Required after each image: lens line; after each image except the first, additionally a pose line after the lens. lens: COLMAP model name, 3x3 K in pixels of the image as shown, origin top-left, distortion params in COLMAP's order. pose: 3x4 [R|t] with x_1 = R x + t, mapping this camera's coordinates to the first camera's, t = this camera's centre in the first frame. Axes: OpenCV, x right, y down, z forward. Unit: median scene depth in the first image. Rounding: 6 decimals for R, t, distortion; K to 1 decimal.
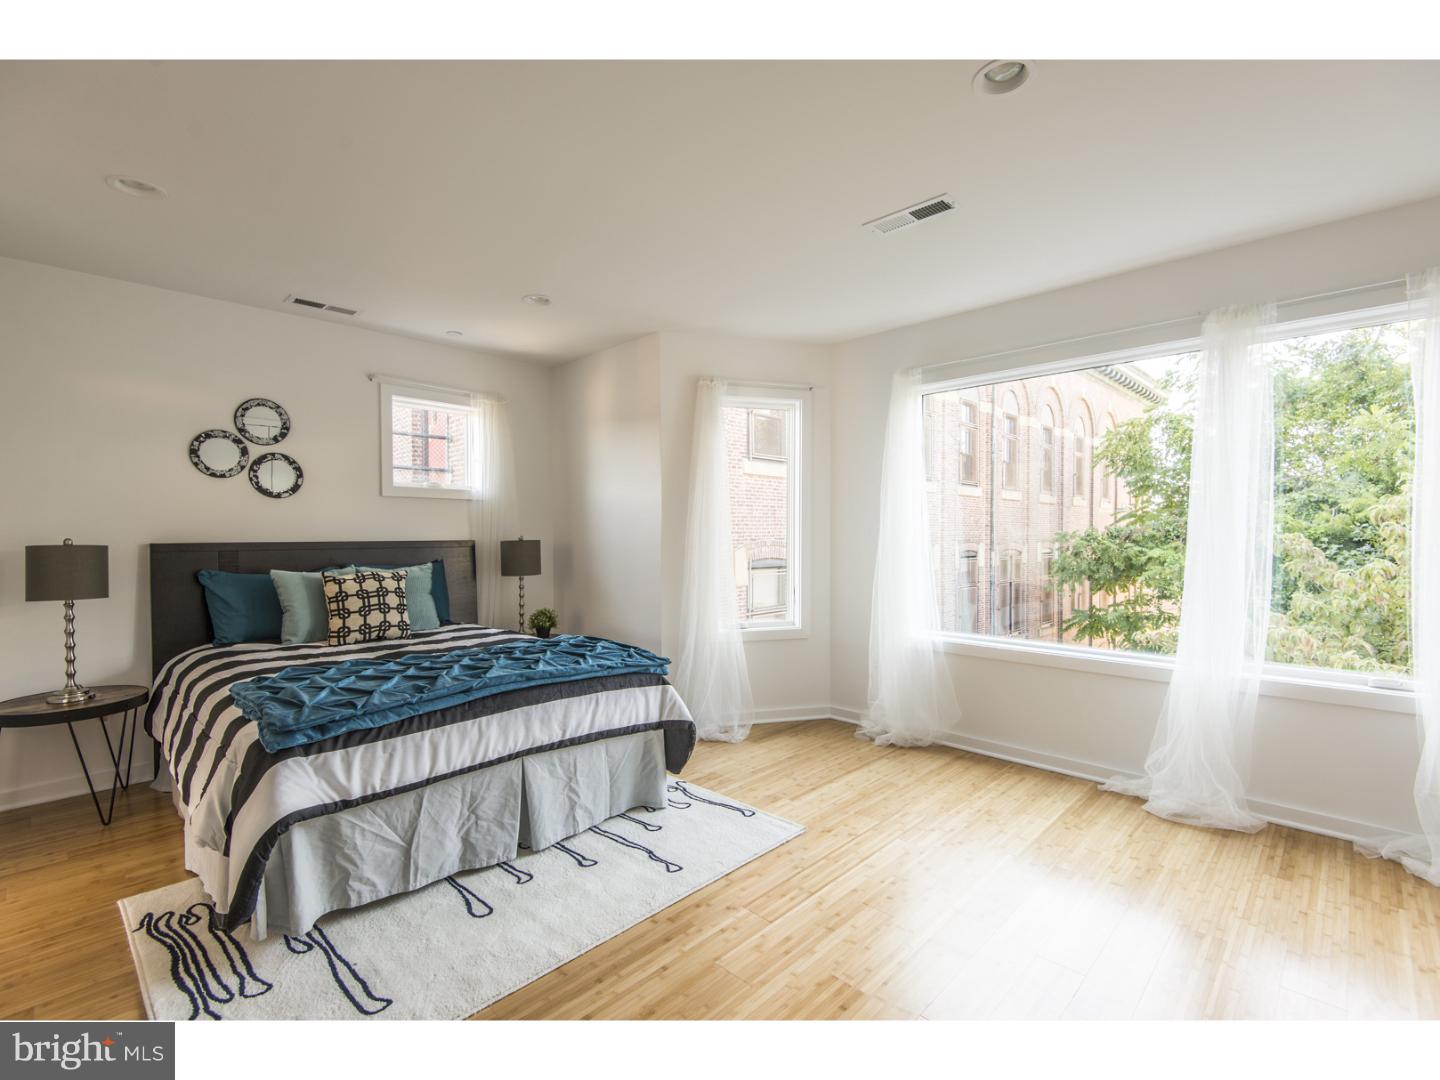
lens RADIAL K [[653.2, 0, 725.0], [0, 653.2, 543.4], [0, 0, 1]] dist [0.016548, -0.011340]
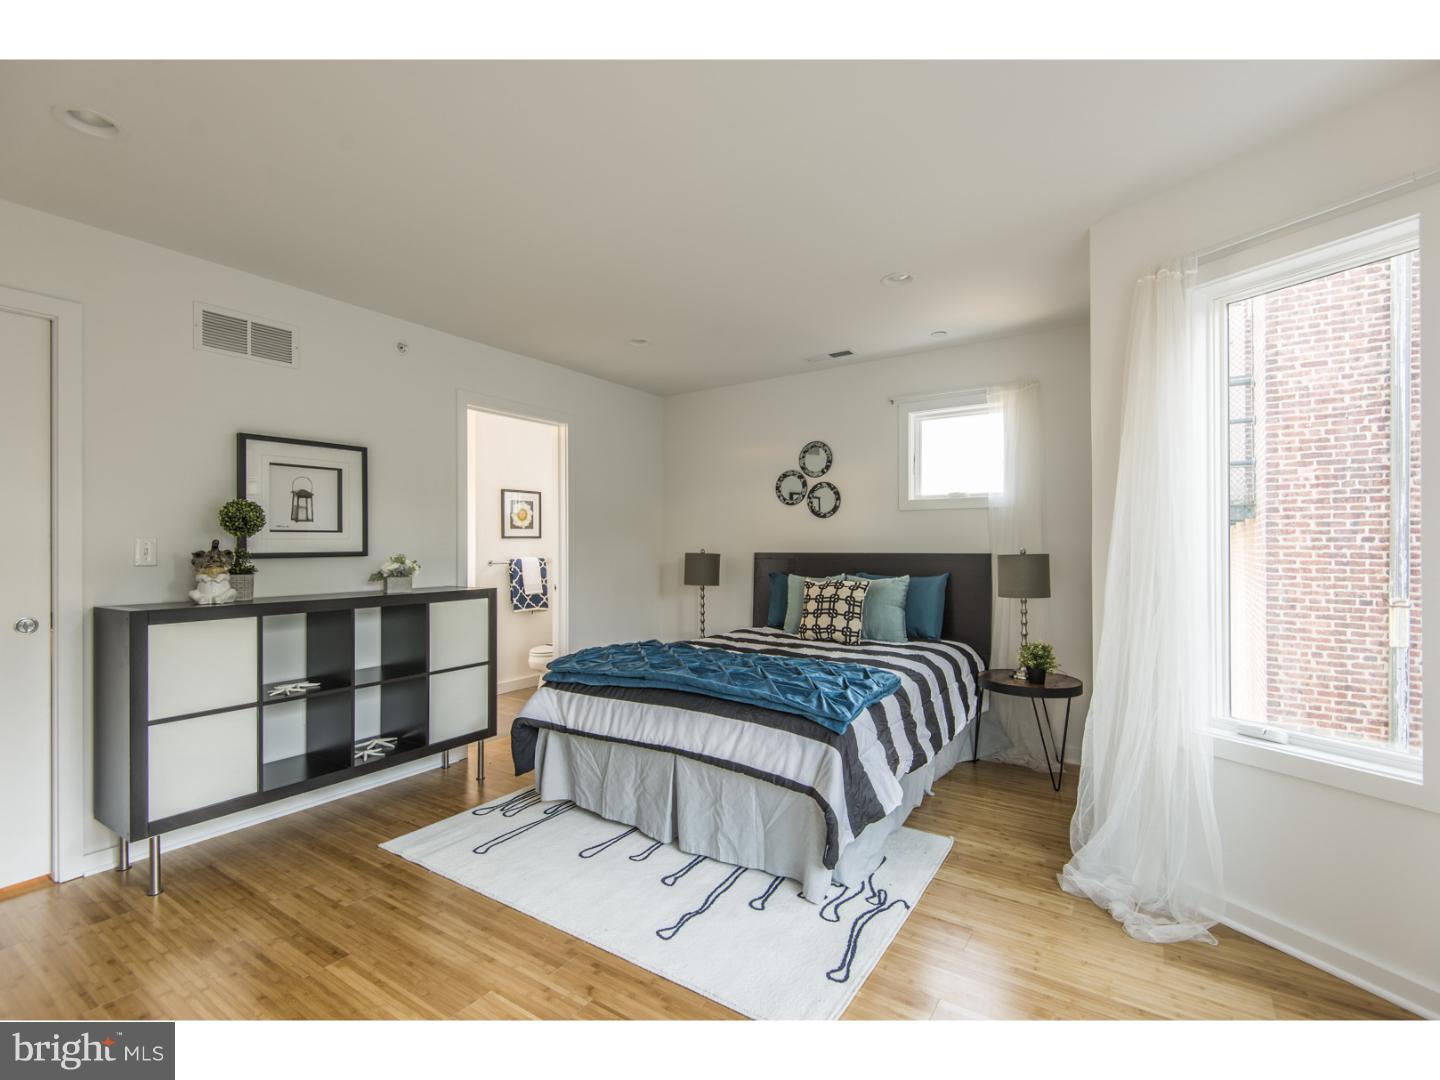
lens RADIAL K [[653.2, 0, 725.1], [0, 653.2, 541.5], [0, 0, 1]] dist [0.016548, -0.011340]
pose [[0.171471, -0.007925, -0.985157, 0.680622], [-0.012629, 0.999868, -0.010242, -0.011274], [0.985108, 0.014198, 0.171348, 0.793019]]
